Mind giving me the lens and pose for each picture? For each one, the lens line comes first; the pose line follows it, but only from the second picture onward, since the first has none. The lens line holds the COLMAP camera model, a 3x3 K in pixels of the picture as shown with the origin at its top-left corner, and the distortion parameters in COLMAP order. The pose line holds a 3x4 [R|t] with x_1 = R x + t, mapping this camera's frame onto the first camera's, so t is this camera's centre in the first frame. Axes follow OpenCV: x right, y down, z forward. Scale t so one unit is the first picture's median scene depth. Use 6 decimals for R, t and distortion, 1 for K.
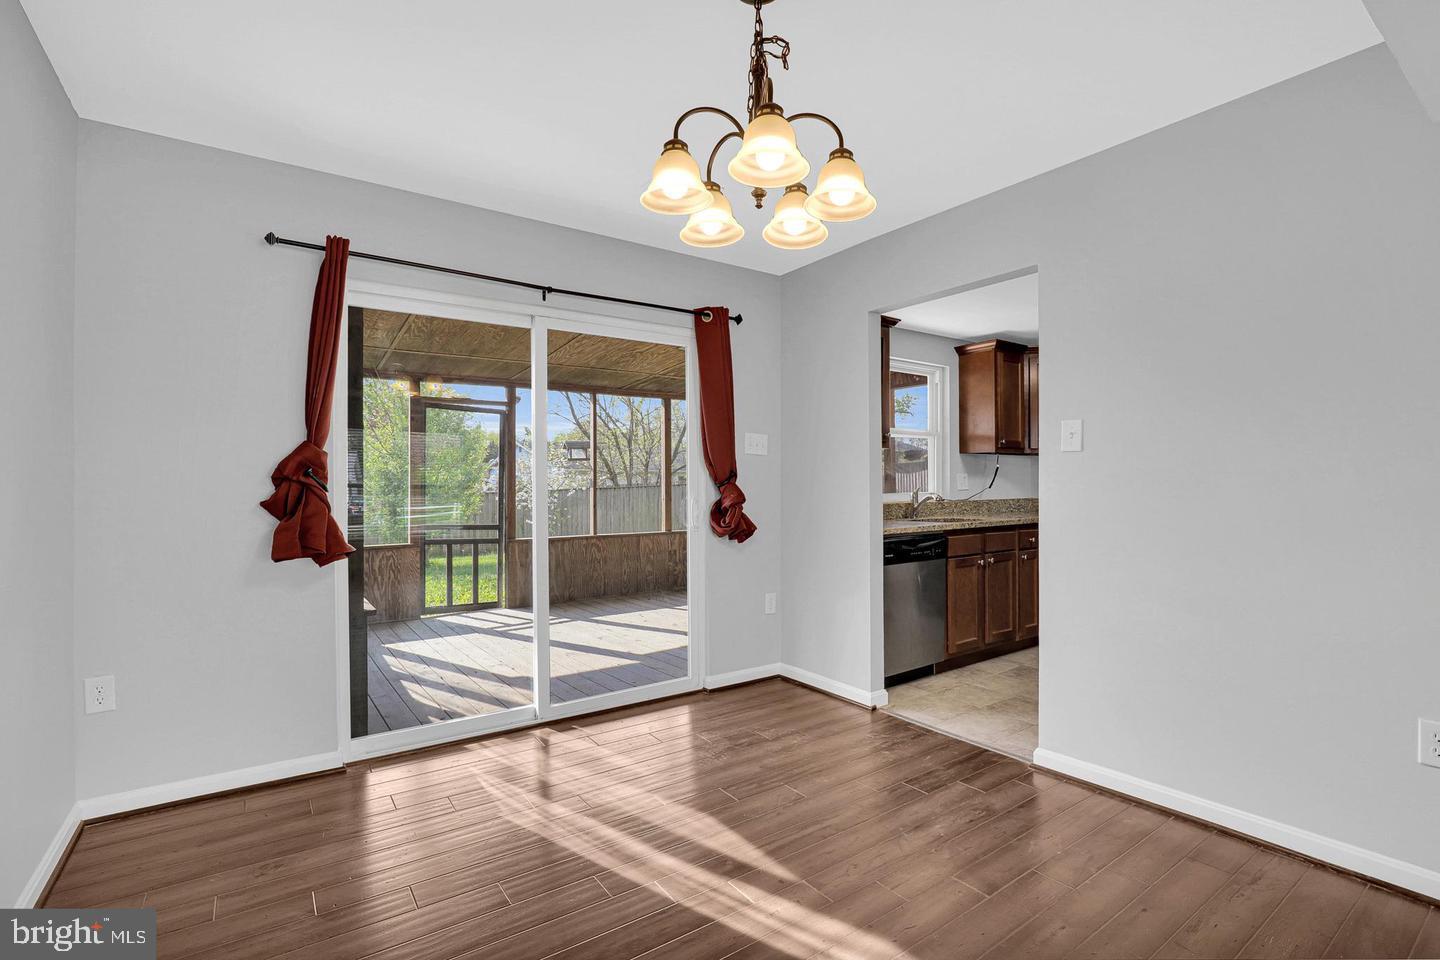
lens RADIAL K [[662.3, 0, 721.0], [0, 662.3, 484.9], [0, 0, 1]] dist [-0.017061, 0.000001]
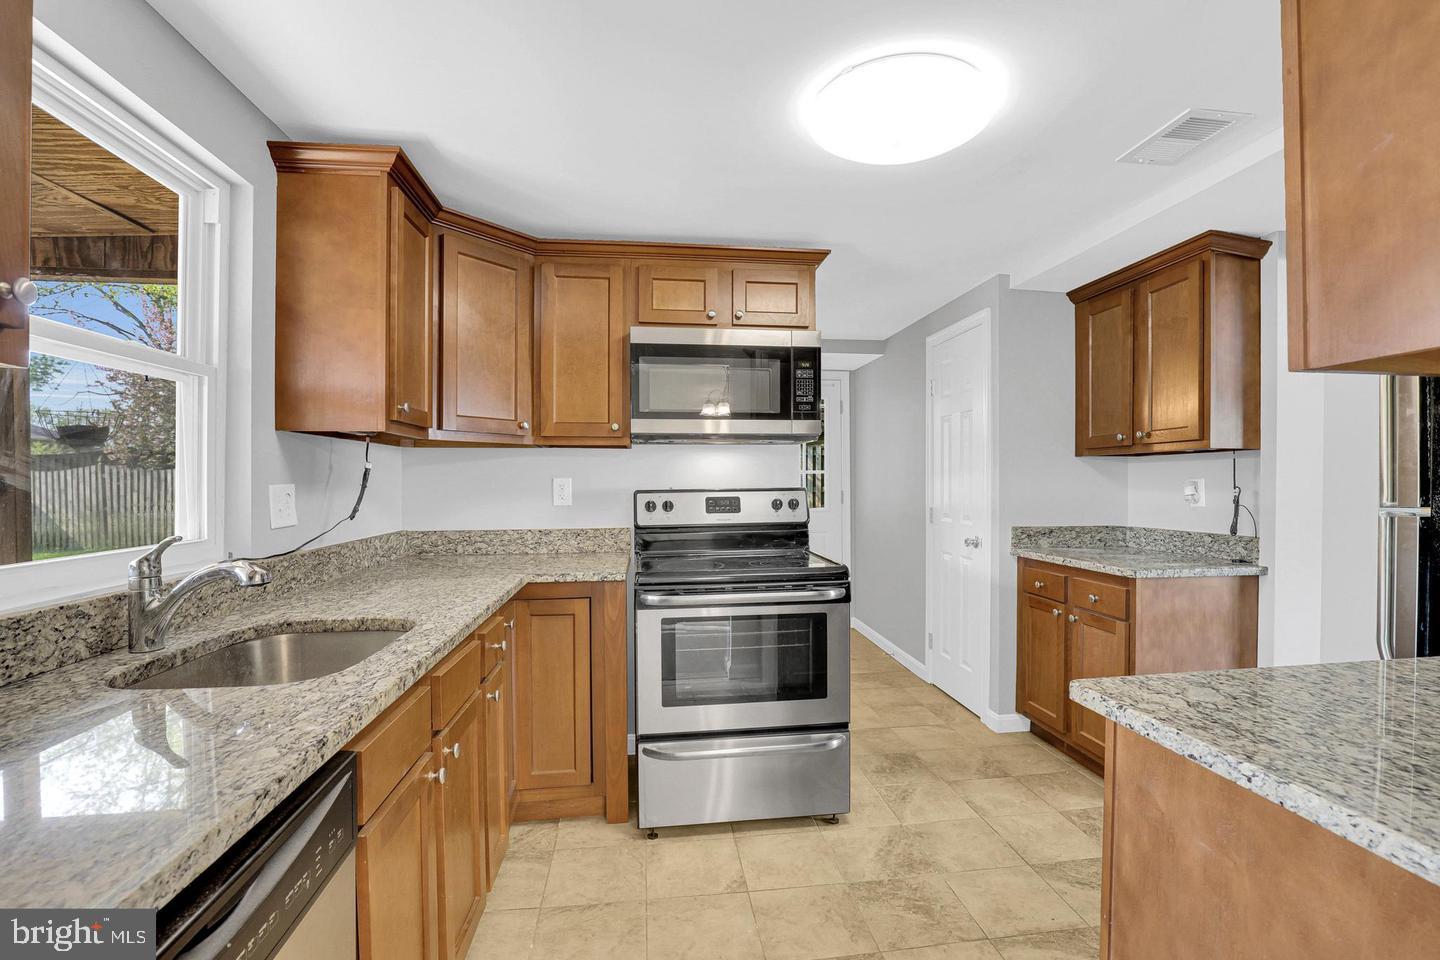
lens RADIAL K [[662.3, 0, 721.0], [0, 662.3, 484.9], [0, 0, 1]] dist [-0.017061, 0.000001]
pose [[0.470860, 0.003454, 0.882201, 0.235983], [-0.002955, 0.999993, -0.002338, -0.025443], [-0.882203, -0.001506, 0.470866, 0.944957]]
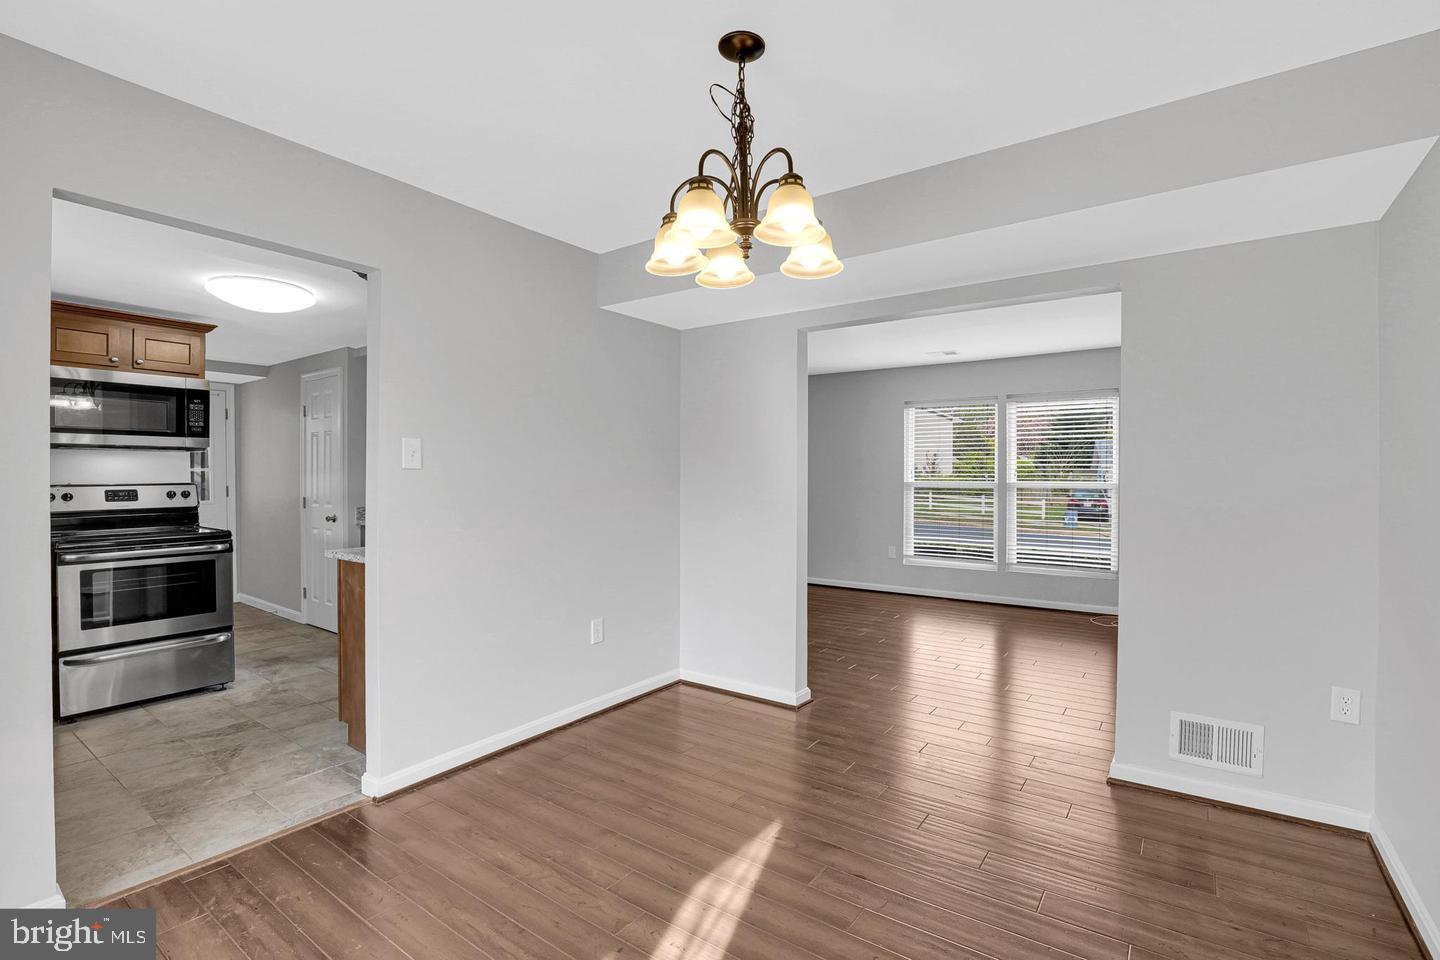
lens RADIAL K [[662.3, 0, 721.0], [0, 662.3, 484.9], [0, 0, 1]] dist [-0.017061, 0.000001]
pose [[-0.329785, -0.002341, 0.944053, -0.485530], [-0.000395, 0.999997, 0.002342, -0.023302], [-0.944056, 0.000399, -0.329785, 0.713063]]
